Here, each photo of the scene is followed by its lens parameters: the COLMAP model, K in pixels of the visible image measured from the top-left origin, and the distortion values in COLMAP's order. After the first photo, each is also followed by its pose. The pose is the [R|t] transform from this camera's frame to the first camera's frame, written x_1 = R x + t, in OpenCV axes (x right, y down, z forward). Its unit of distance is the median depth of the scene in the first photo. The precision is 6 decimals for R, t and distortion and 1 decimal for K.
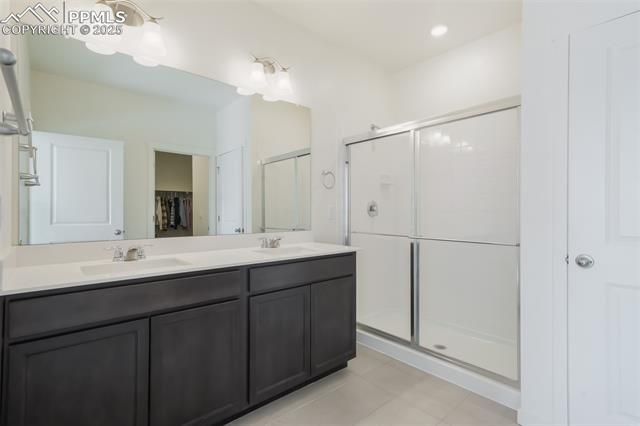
lens RADIAL K [[305.9, 0, 320.0], [0, 305.9, 213.0], [0, 0, 1]] dist [-0.000870, -0.000098]
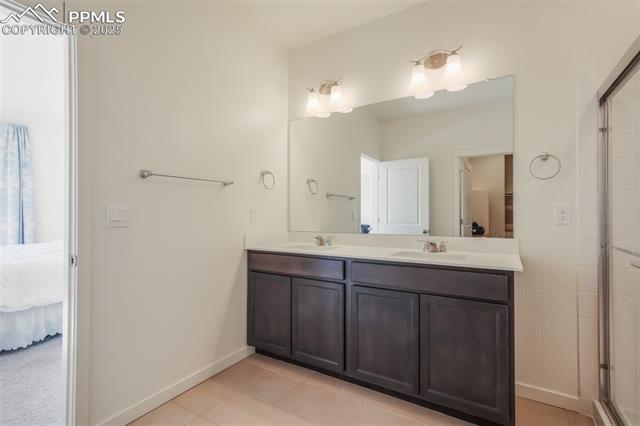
lens RADIAL K [[305.9, 0, 320.0], [0, 305.9, 213.0], [0, 0, 1]] dist [-0.000870, -0.000098]
pose [[0.297418, -0.010255, -0.954692, 0.653469], [-0.001447, 0.999936, -0.011192, 0.005272], [0.954746, 0.004710, 0.297384, 0.390768]]
